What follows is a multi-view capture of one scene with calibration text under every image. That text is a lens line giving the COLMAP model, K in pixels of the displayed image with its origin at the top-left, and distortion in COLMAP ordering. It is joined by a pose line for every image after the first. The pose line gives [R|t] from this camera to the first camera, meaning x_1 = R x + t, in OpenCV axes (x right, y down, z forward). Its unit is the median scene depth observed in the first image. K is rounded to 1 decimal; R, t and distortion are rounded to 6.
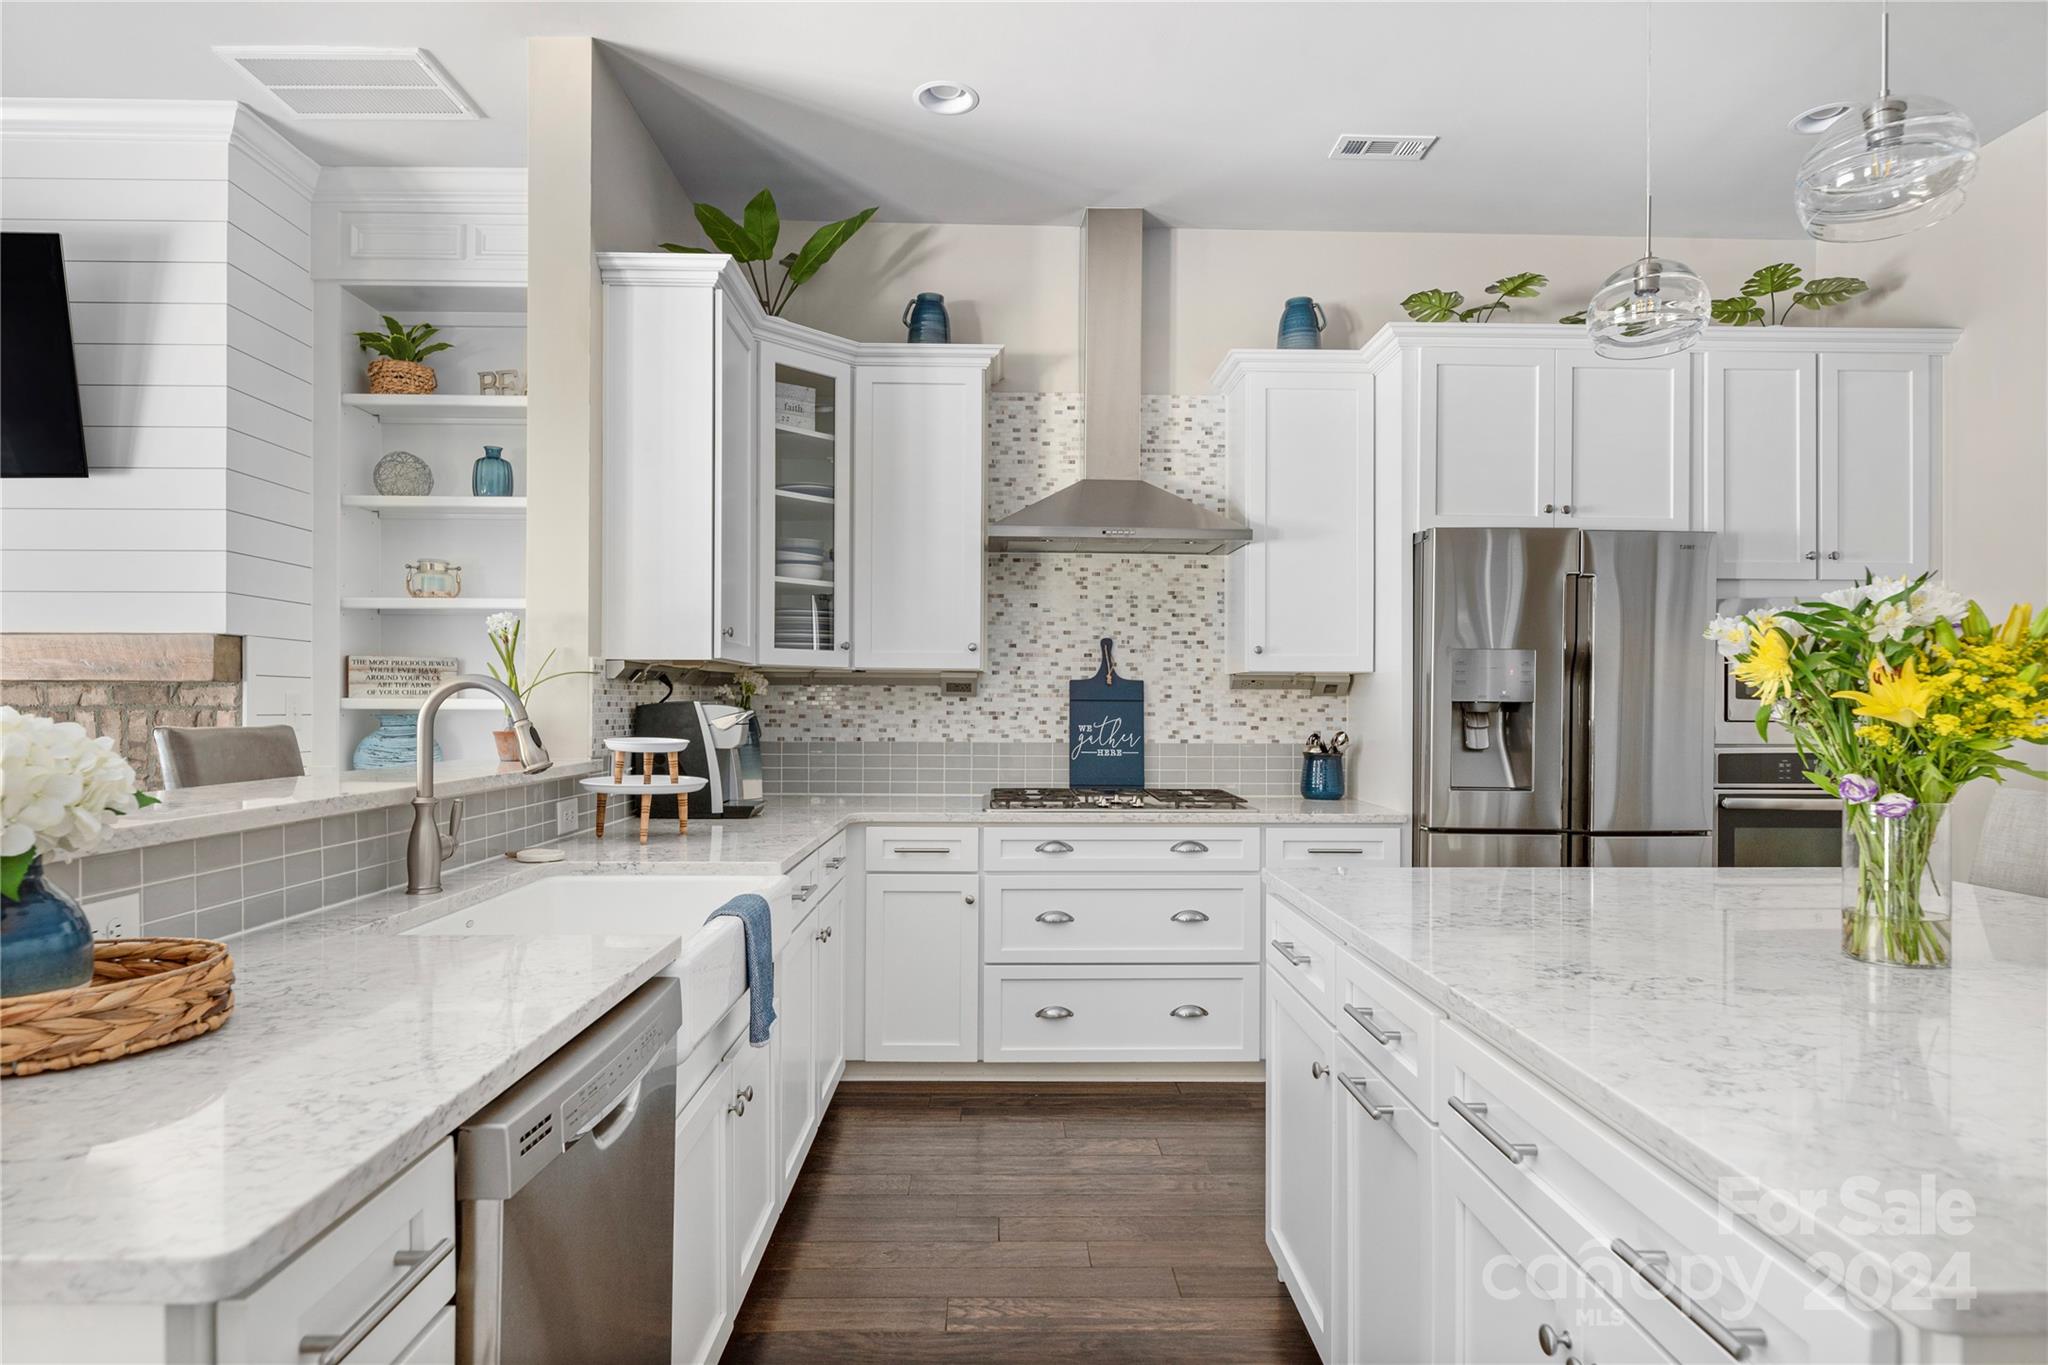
lens RADIAL K [[1143.6, 0, 1025.5], [0, 1143.6, 711.2], [0, 0, 1]] dist [-0.003074, 0.001326]
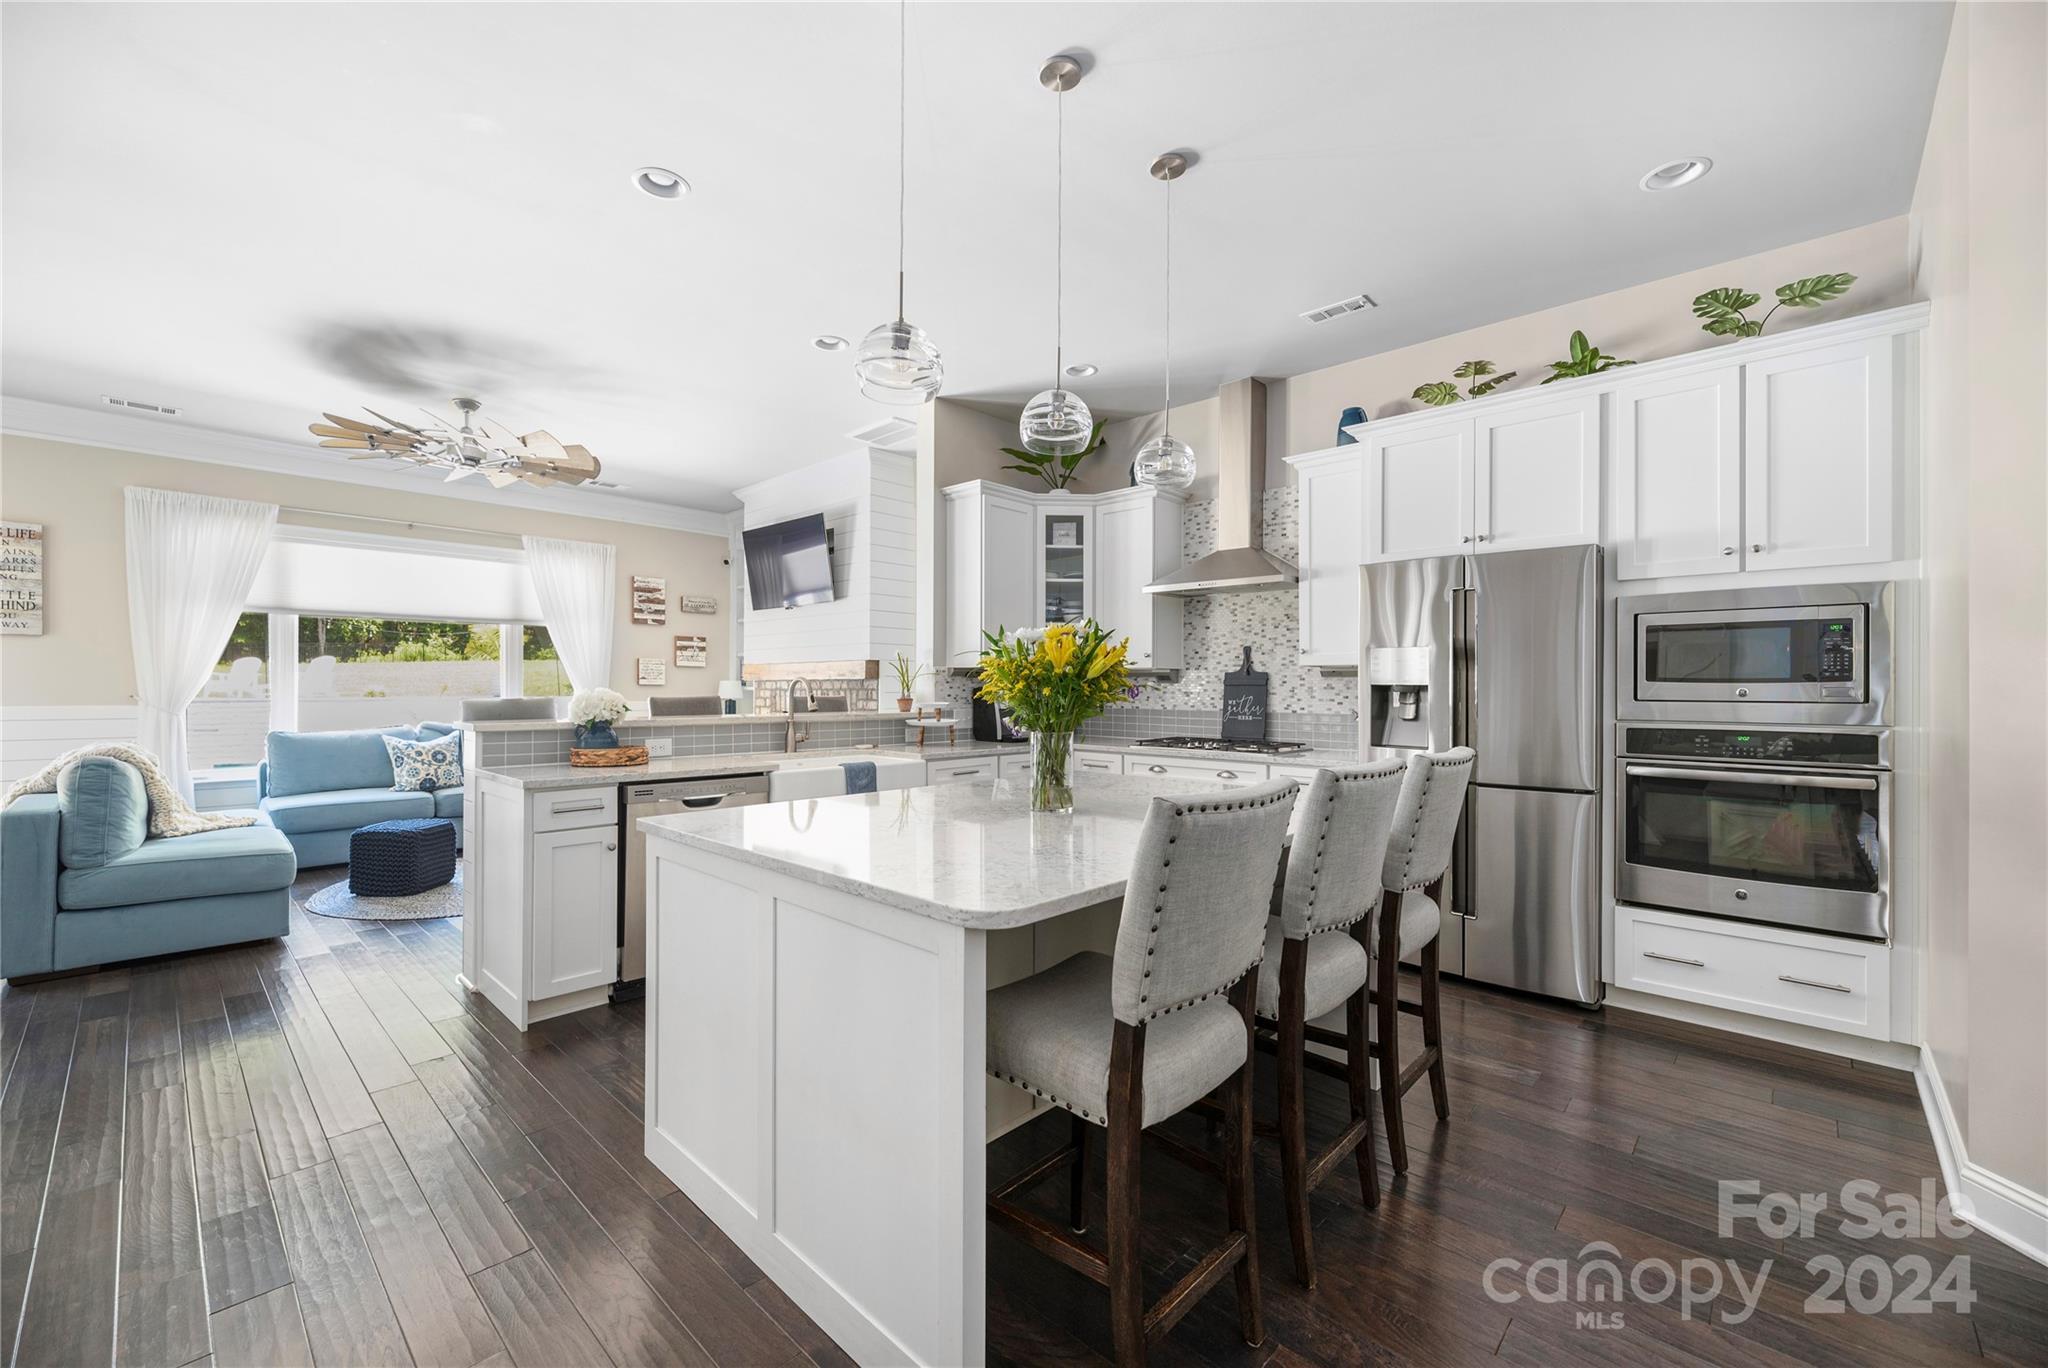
lens RADIAL K [[829.2, 0, 1030.0], [0, 829.2, 687.0], [0, 0, 1]] dist [0.002392, -0.000695]
pose [[0.714853, -0.002577, -0.699270, 0.710175], [-0.003940, 0.999962, -0.007712, 0.003495], [0.699264, 0.008268, 0.714816, -0.039425]]
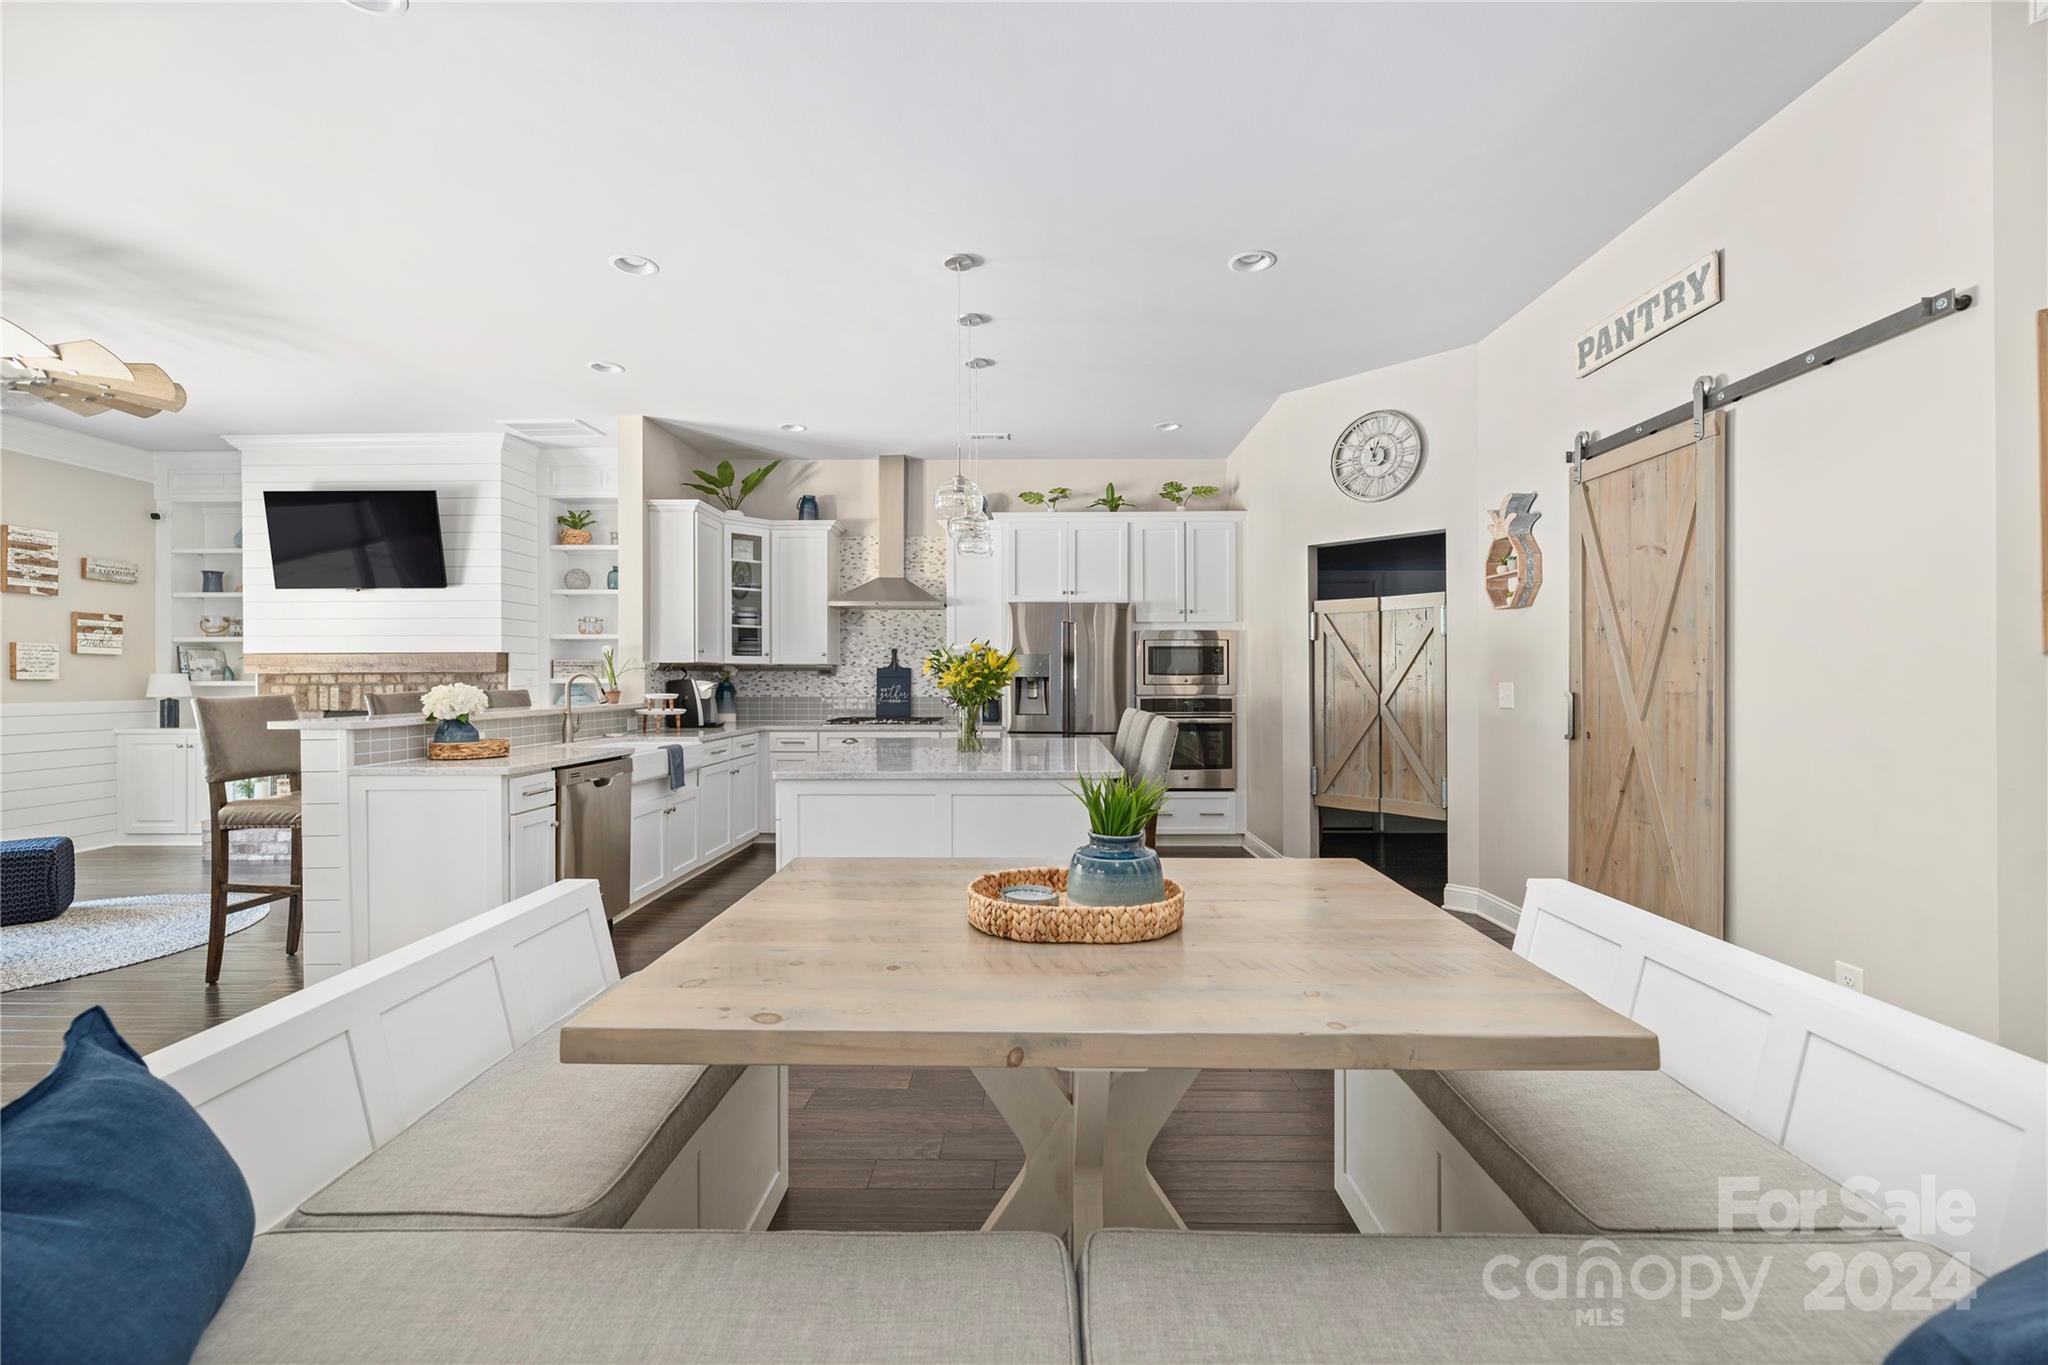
lens RADIAL K [[829.2, 0, 1024.4], [0, 829.2, 679.7], [0, 0, 1]] dist [0.002392, -0.000695]
pose [[0.999169, -0.006629, -0.040209, 0.410080], [0.006488, 0.999972, -0.003632, 0.003096], [0.040232, 0.003368, 0.999185, -0.612137]]
